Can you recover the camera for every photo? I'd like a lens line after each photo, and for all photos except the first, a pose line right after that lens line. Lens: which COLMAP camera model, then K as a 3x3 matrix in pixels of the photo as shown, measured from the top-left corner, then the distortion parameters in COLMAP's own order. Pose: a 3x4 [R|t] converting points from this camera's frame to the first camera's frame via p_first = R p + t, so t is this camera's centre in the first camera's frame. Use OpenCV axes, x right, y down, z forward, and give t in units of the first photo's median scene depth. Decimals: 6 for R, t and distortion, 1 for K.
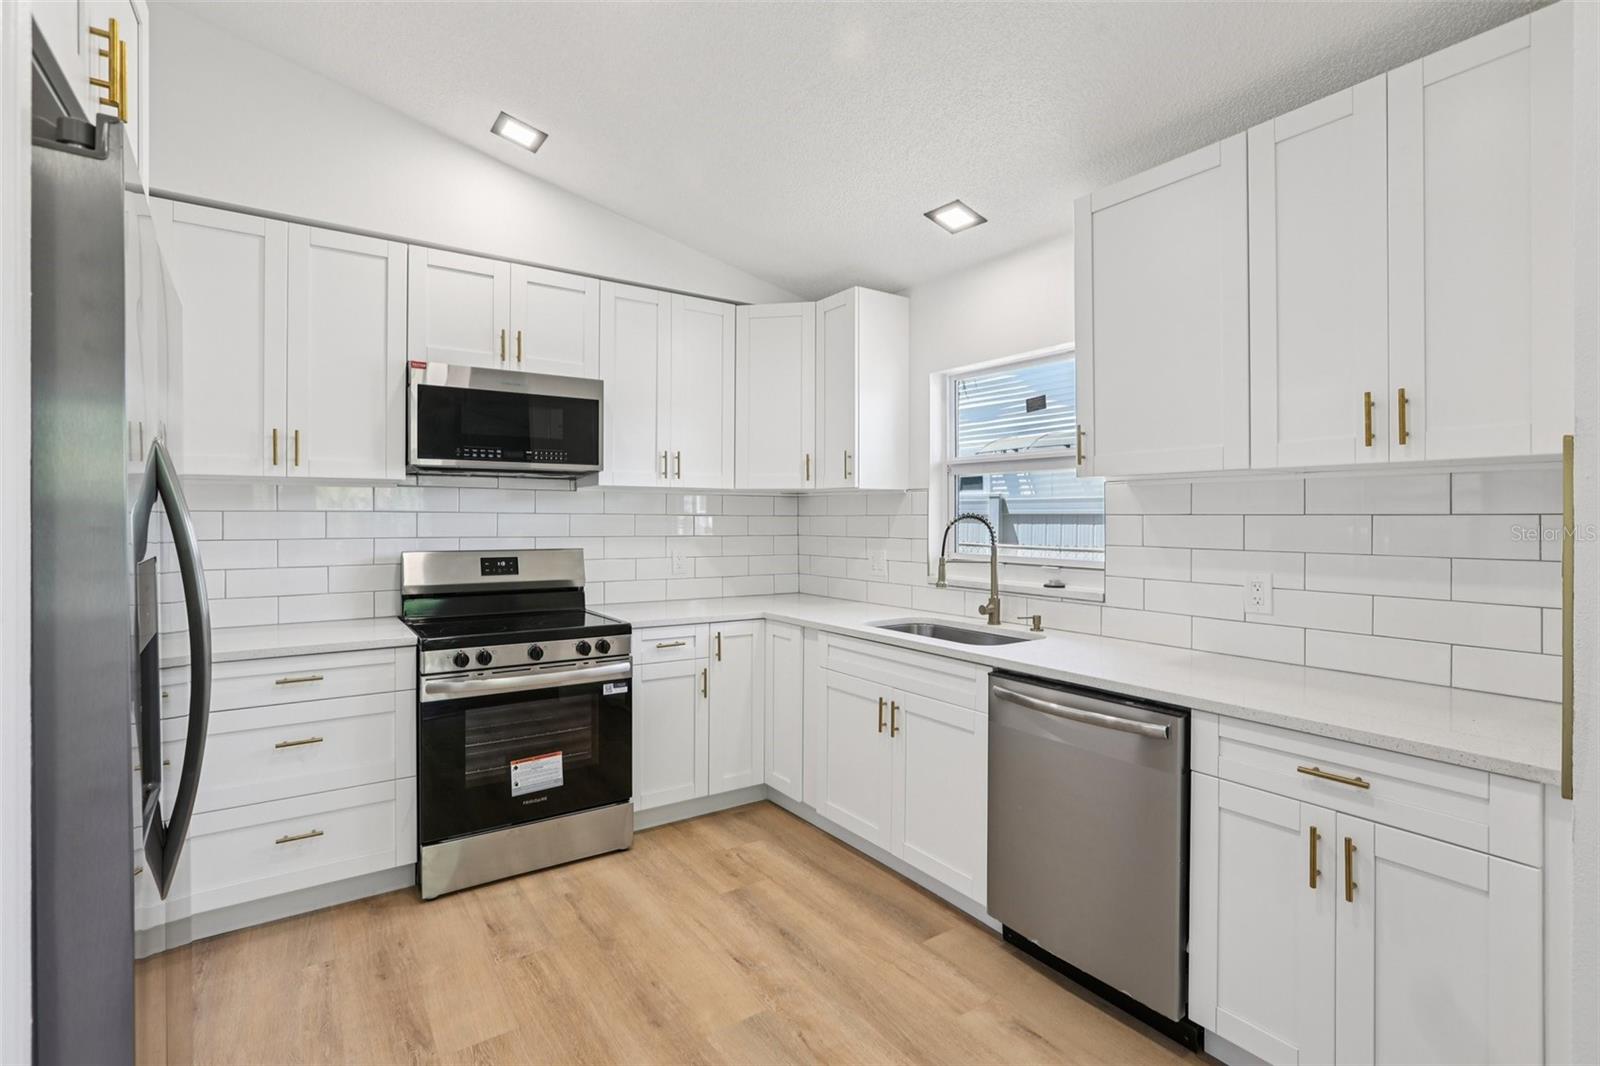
lens RADIAL K [[728.5, 0, 796.1], [0, 728.5, 515.3], [0, 0, 1]] dist [-0.046178, 0.025199]
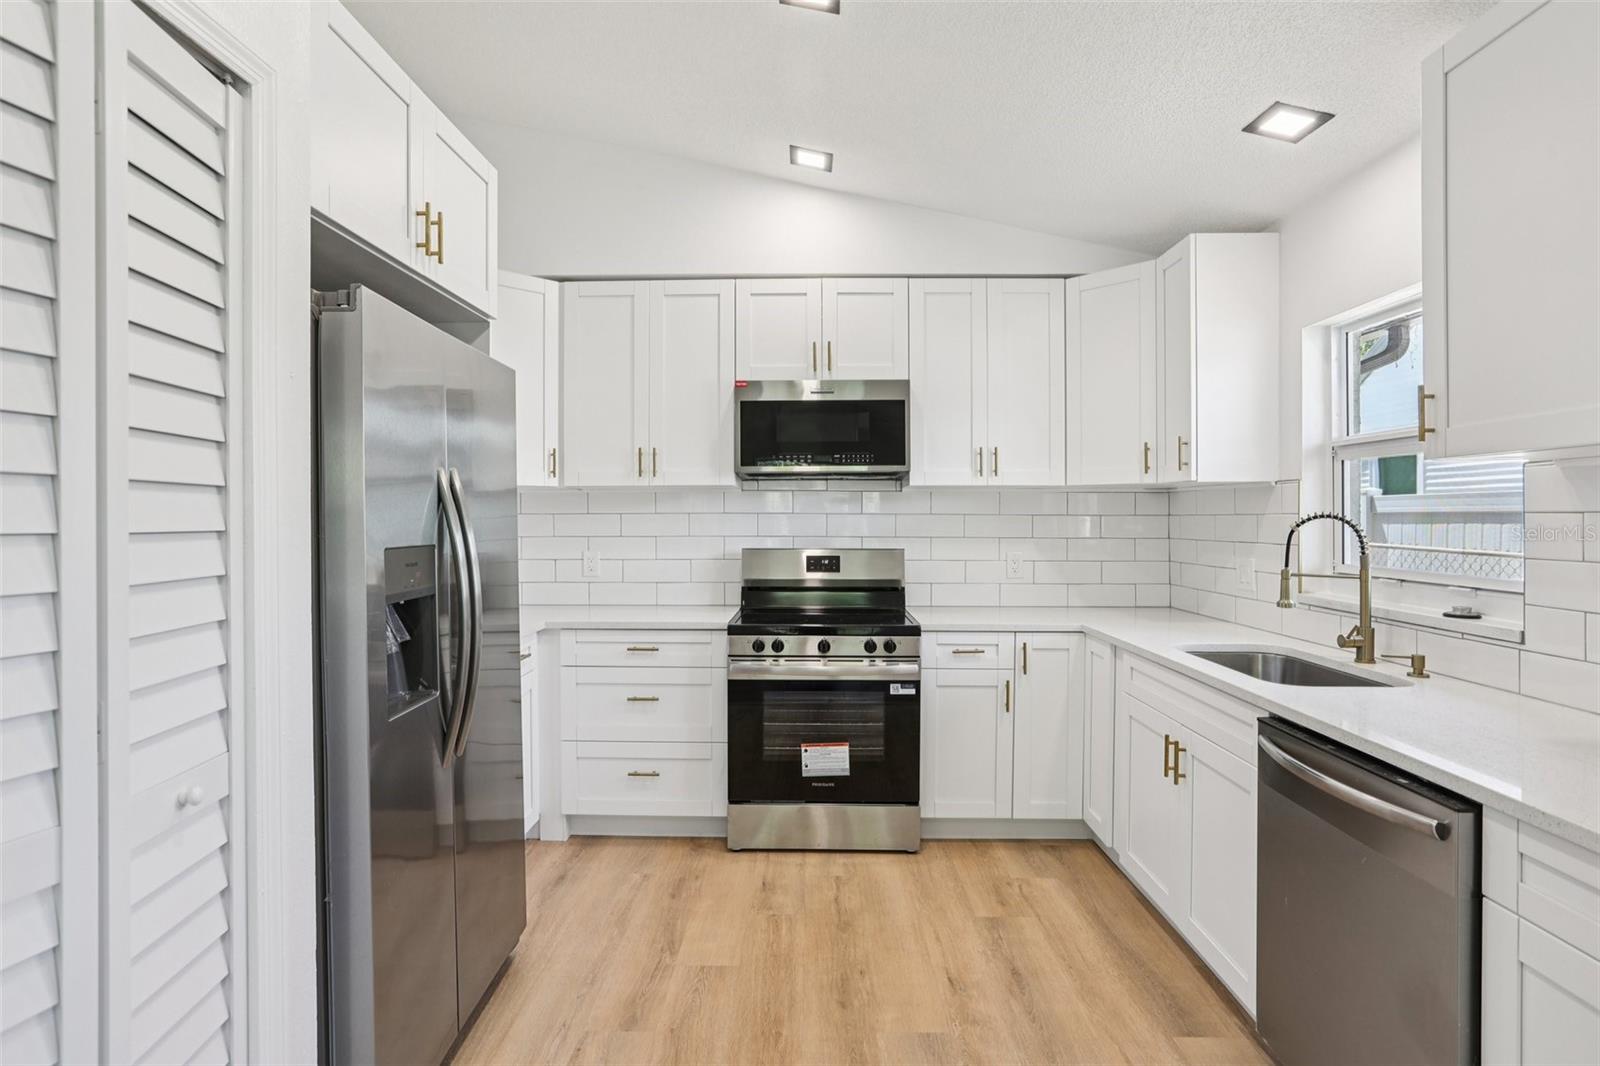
lens RADIAL K [[798.7, 0, 796.4], [0, 798.7, 521.4], [0, 0, 1]] dist [-0.057002, 0.031295]
pose [[0.811991, 0.000127, -0.583670, 0.278716], [0.004614, 0.999967, 0.006636, -0.000222], [0.583652, -0.008082, 0.811964, 0.026657]]
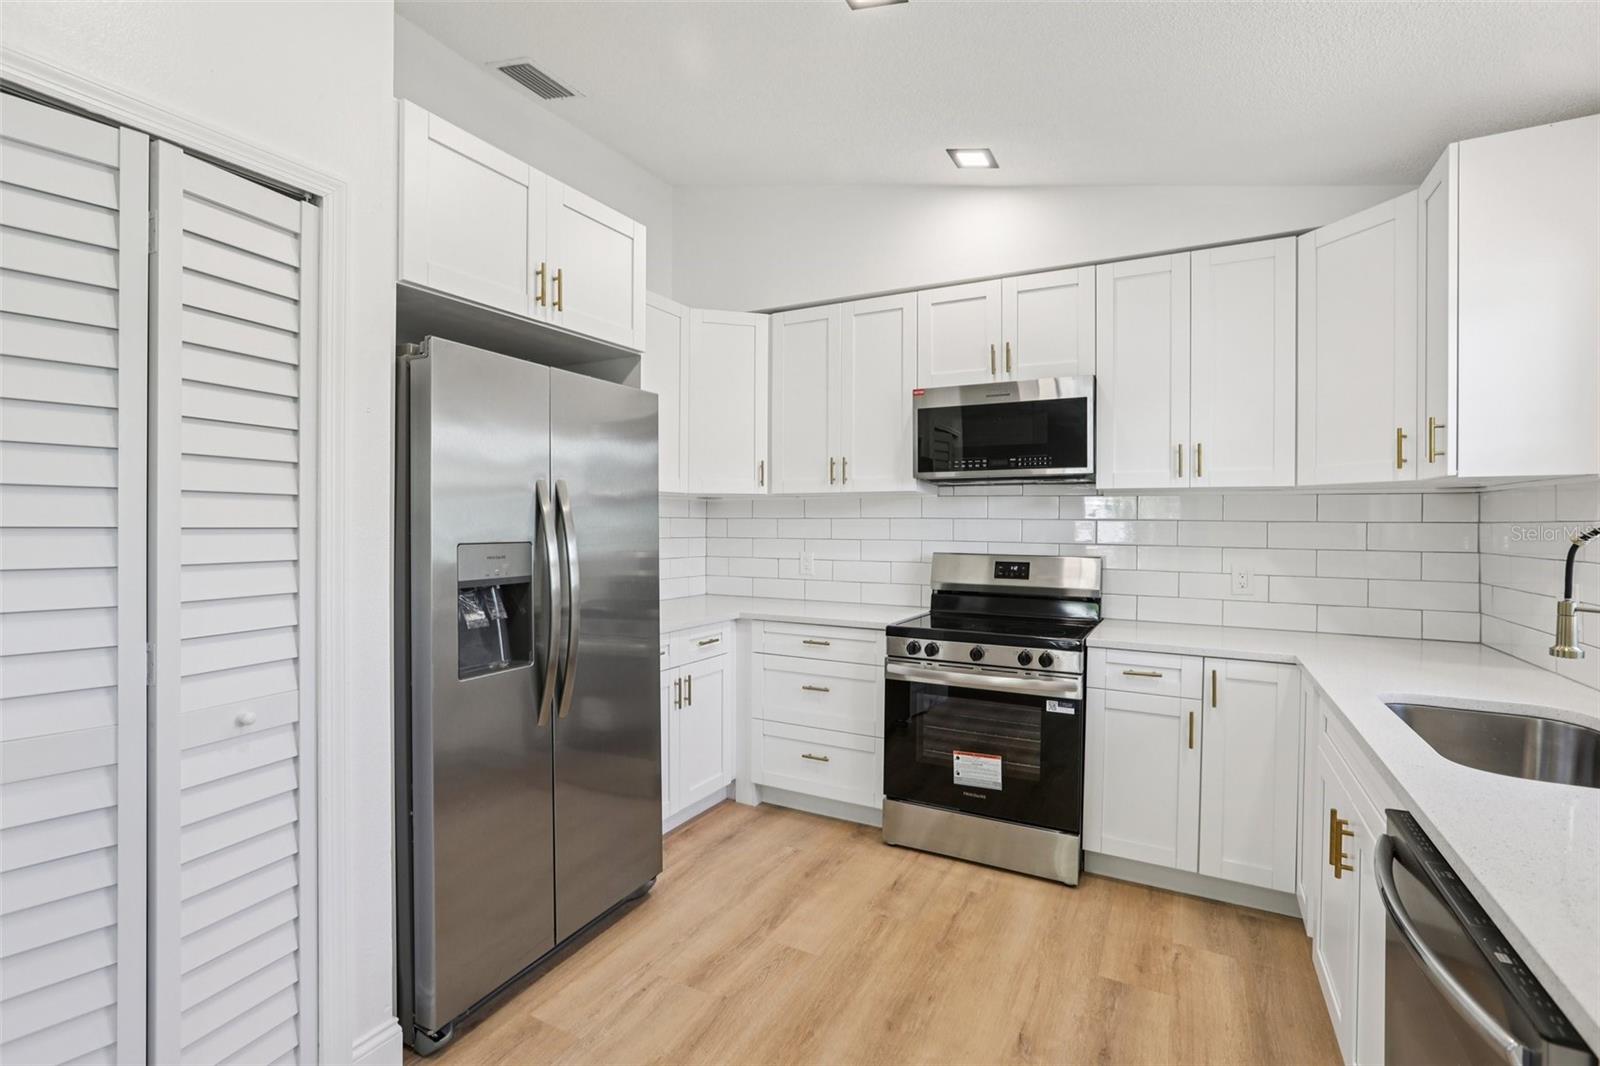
lens RADIAL K [[720.0, 0, 795.5], [0, 720.0, 524.9], [0, 0, 1]] dist [-0.042316, 0.020395]
pose [[0.455509, 0.003507, -0.890224, 0.420649], [-0.001259, 0.999994, 0.003296, 0.002220], [0.890230, -0.000381, 0.455511, 0.287520]]
